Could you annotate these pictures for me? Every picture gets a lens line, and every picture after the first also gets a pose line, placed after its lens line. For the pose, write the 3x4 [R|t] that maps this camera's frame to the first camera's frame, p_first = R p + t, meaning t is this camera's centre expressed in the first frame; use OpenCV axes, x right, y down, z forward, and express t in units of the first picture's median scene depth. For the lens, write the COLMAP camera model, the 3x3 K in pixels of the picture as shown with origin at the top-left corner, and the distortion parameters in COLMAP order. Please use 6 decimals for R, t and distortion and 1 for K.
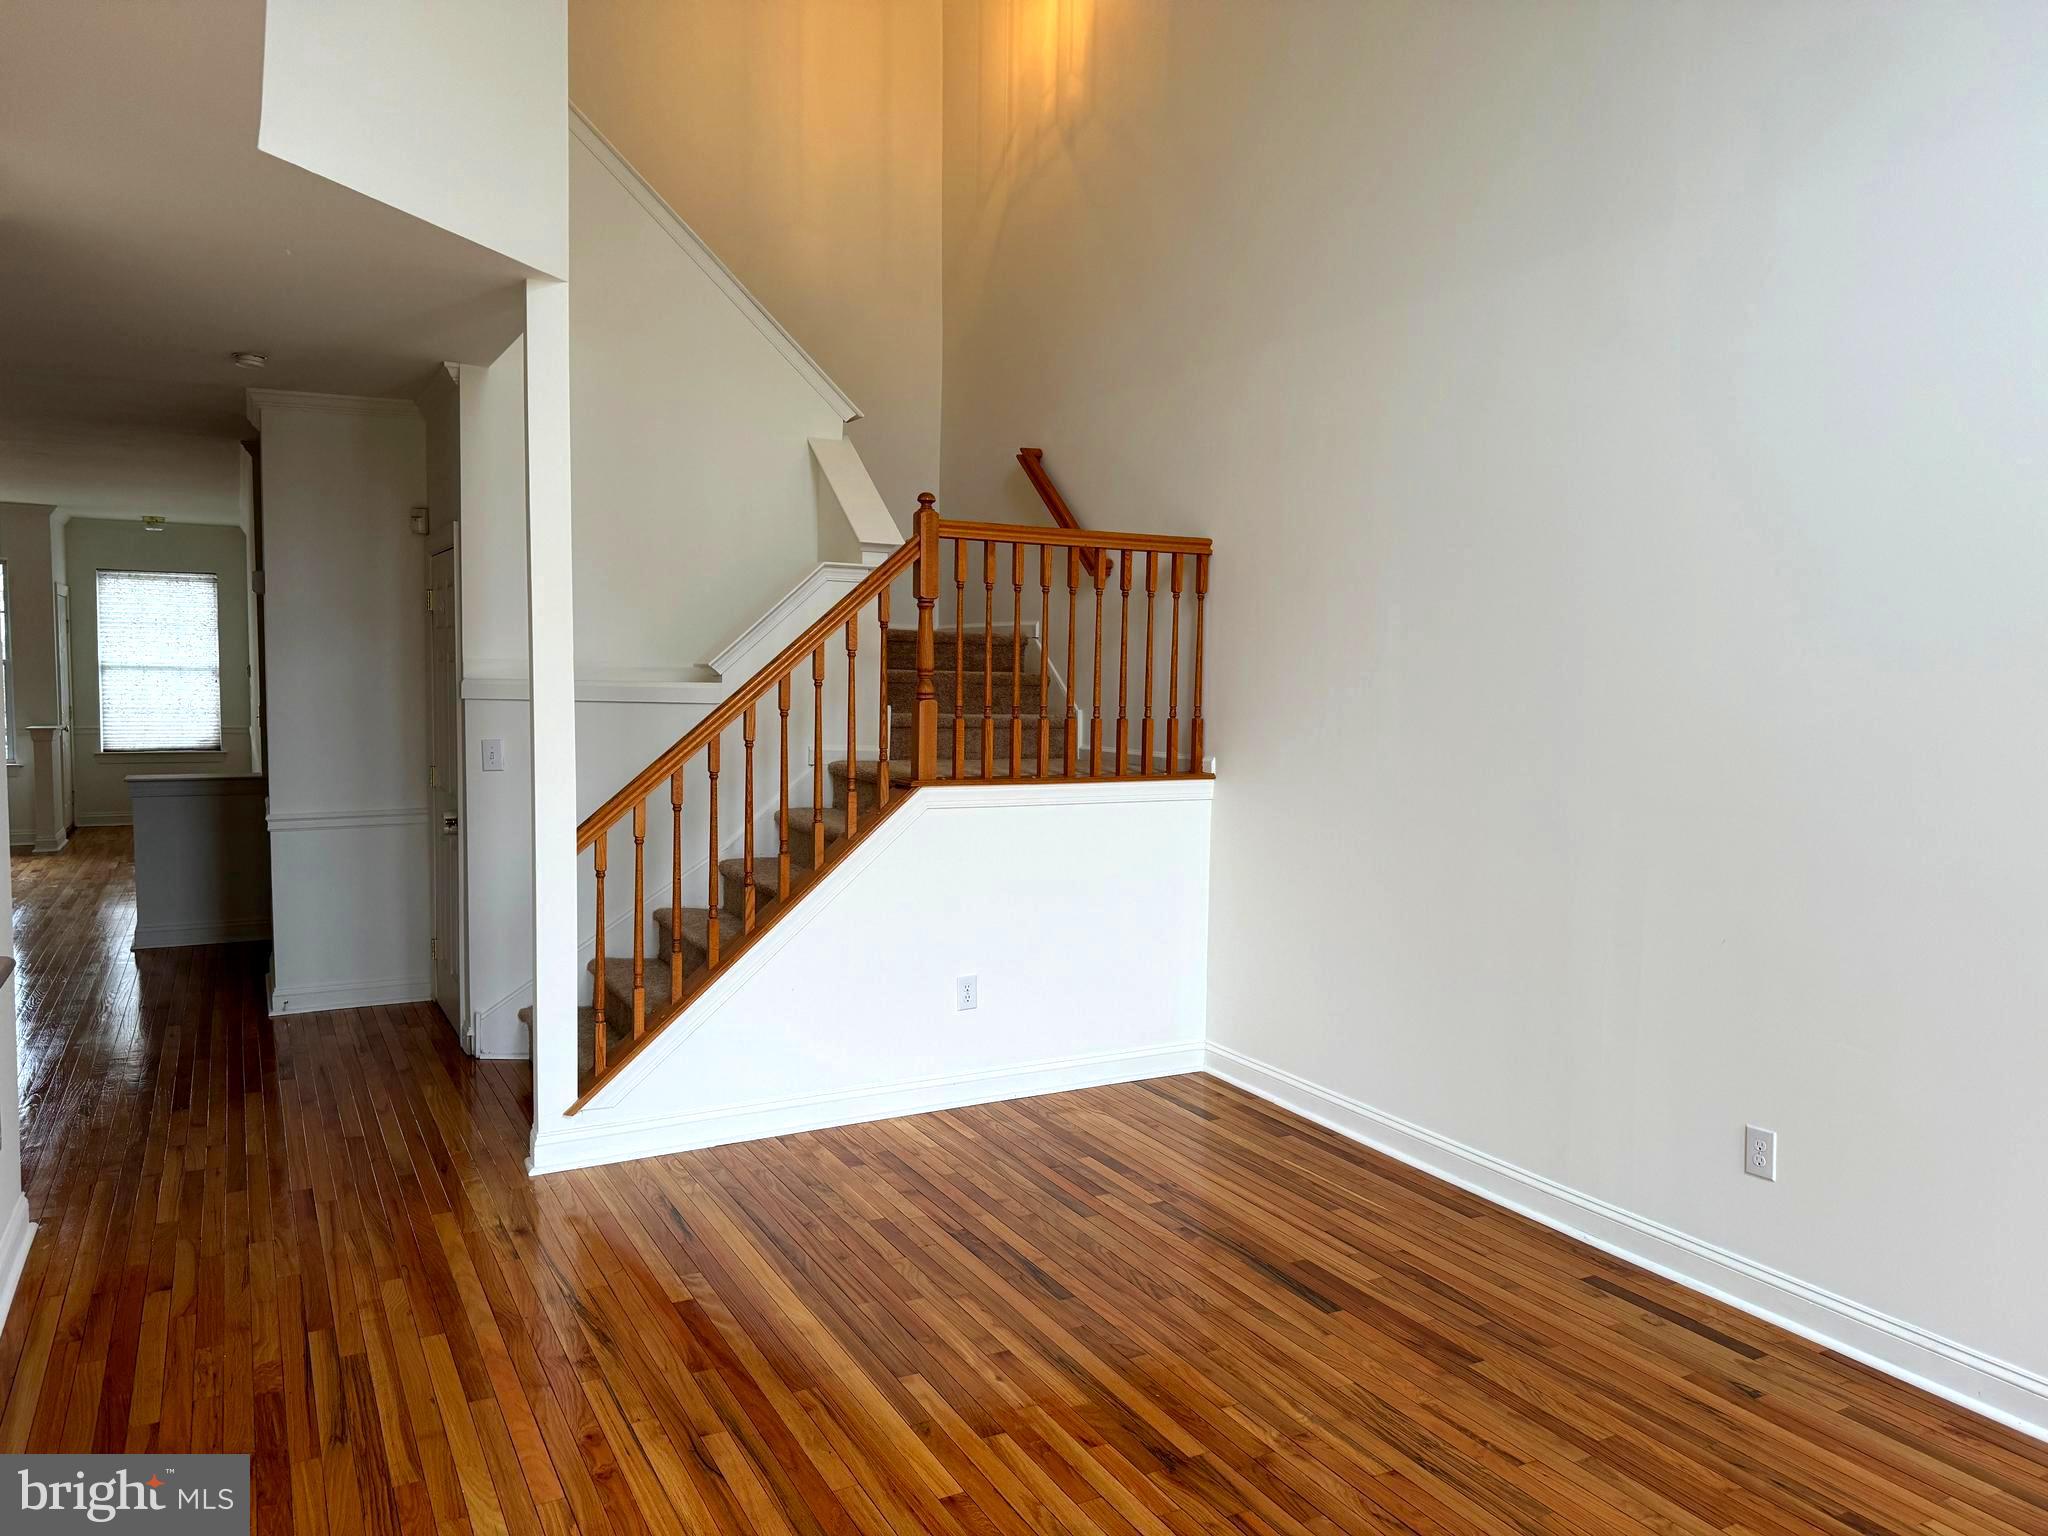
lens RADIAL K [[1429.8, 0, 1016.5], [0, 1429.8, 777.3], [0, 0, 1]] dist [0.057803, -0.068703]
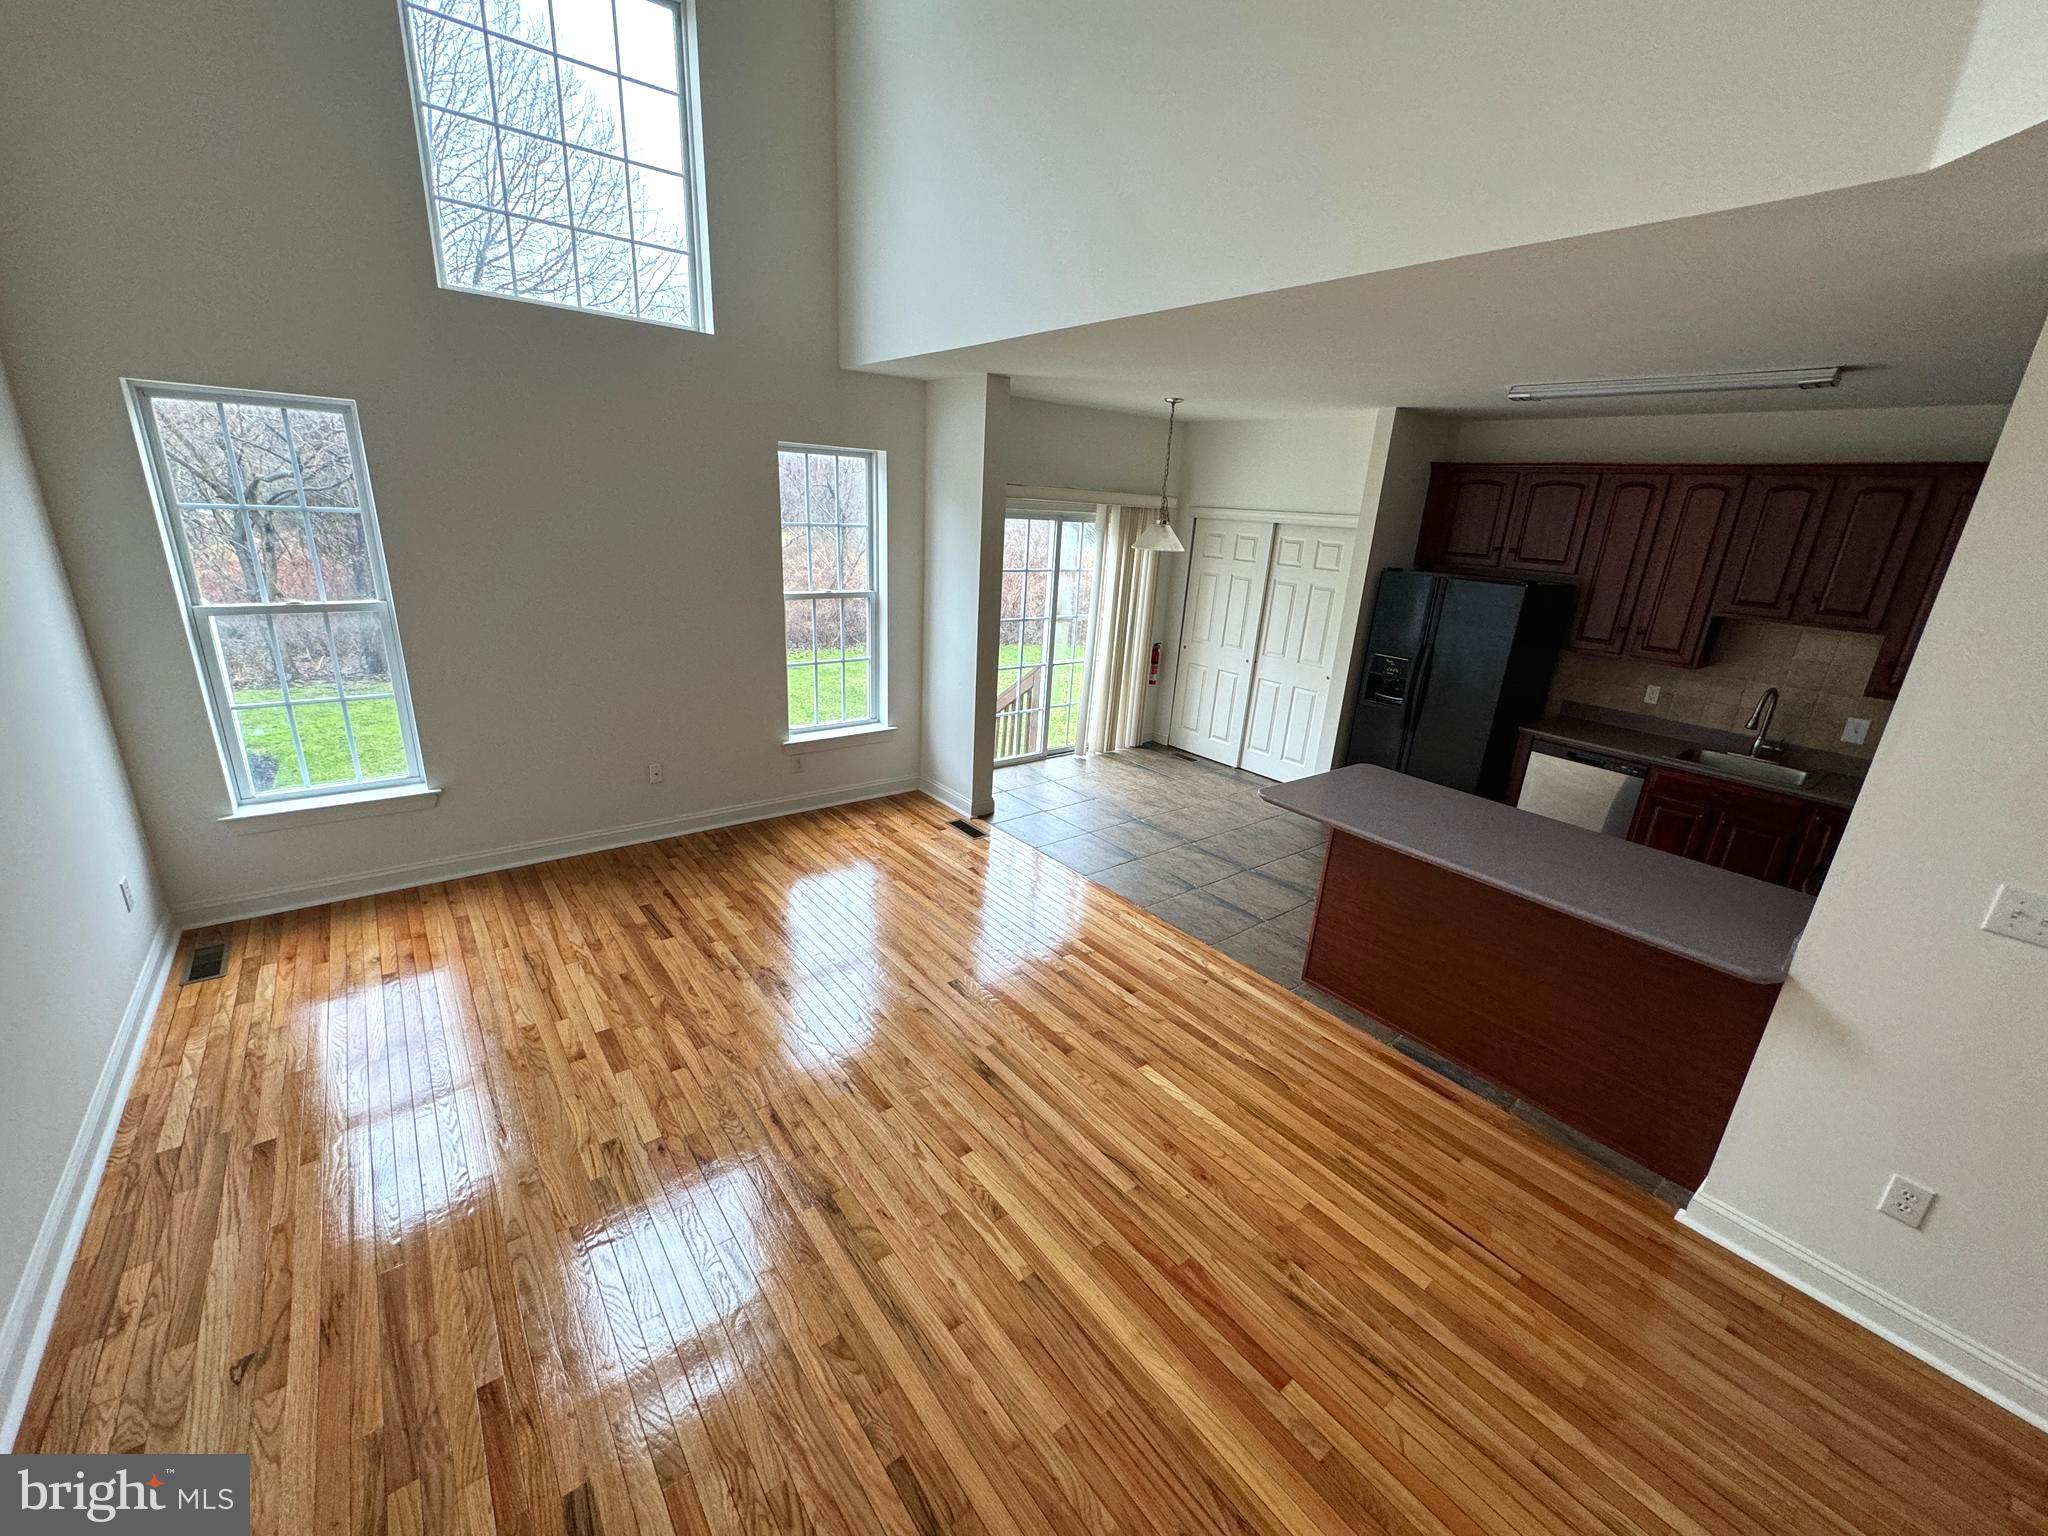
lens RADIAL K [[813.1, 0, 1021.2], [0, 813.1, 761.2], [0, 0, 1]] dist [-0.000921, -0.000053]
pose [[-0.982754, -0.016273, -0.184198, 0.053962], [-0.085224, 0.923877, 0.373079, -0.209776], [0.164106, 0.382343, -0.909331, 1.214632]]
